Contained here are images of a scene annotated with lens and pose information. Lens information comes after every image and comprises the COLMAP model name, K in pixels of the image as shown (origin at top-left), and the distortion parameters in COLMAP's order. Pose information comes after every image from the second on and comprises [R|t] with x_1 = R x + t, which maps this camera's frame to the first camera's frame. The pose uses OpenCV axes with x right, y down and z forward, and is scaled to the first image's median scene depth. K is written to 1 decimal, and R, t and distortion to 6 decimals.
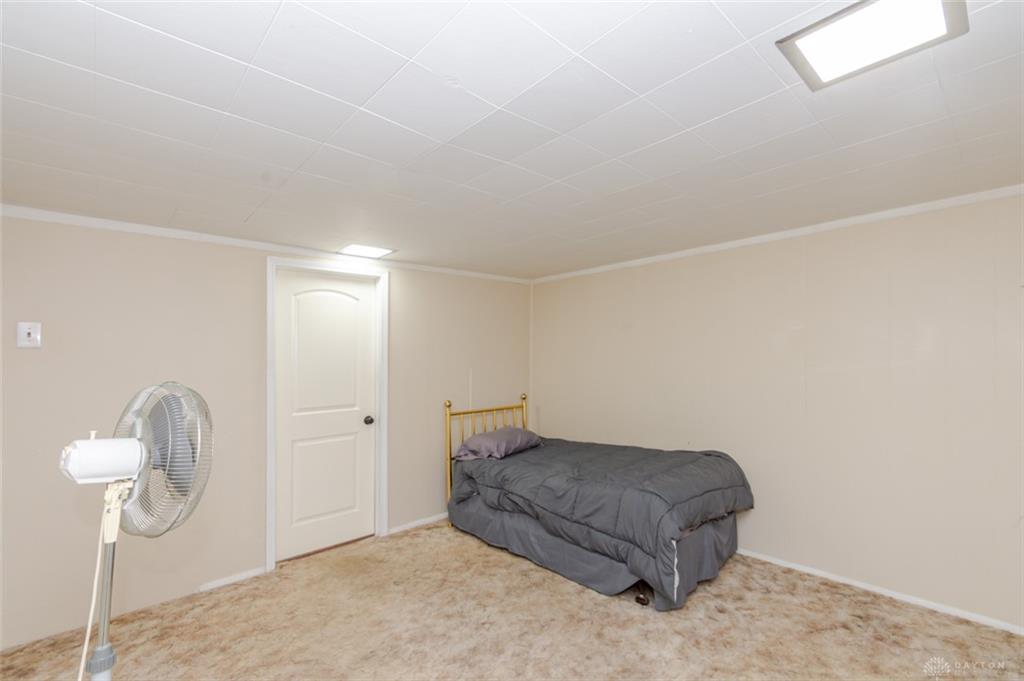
lens RADIAL K [[446.4, 0, 509.3], [0, 446.4, 365.5], [0, 0, 1]] dist [0.001987, 0.000052]
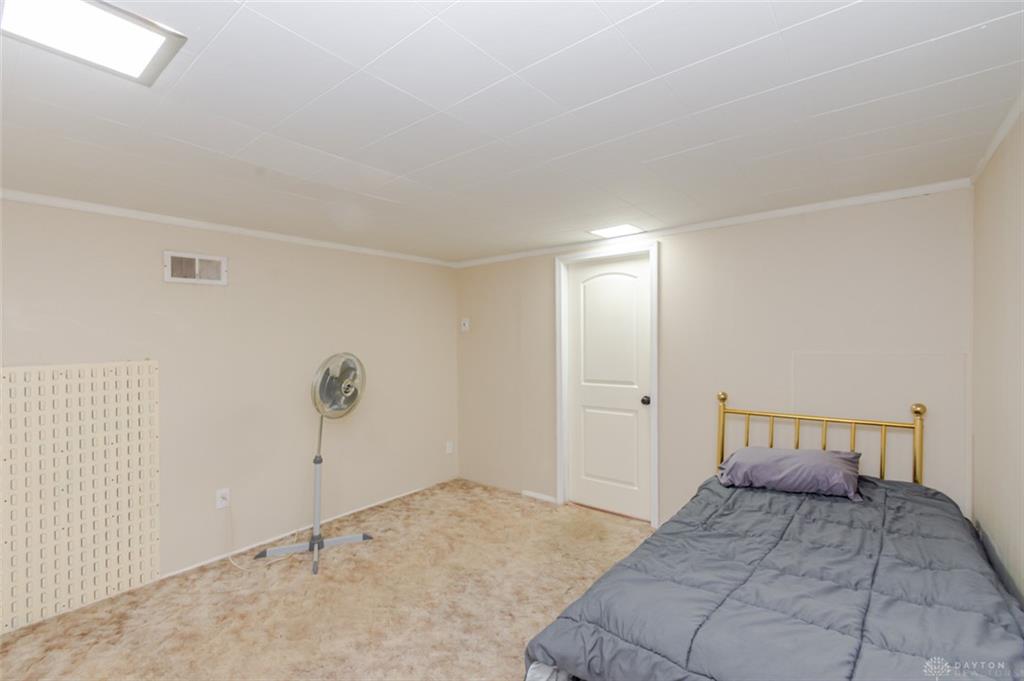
lens RADIAL K [[448.6, 0, 507.7], [0, 448.6, 334.7], [0, 0, 1]] dist [-0.000295, -0.000049]
pose [[0.165986, 0.007577, -0.986099, 0.651171], [-0.003371, 0.999969, 0.007116, -0.028322], [0.986122, 0.002143, 0.166006, 0.600817]]
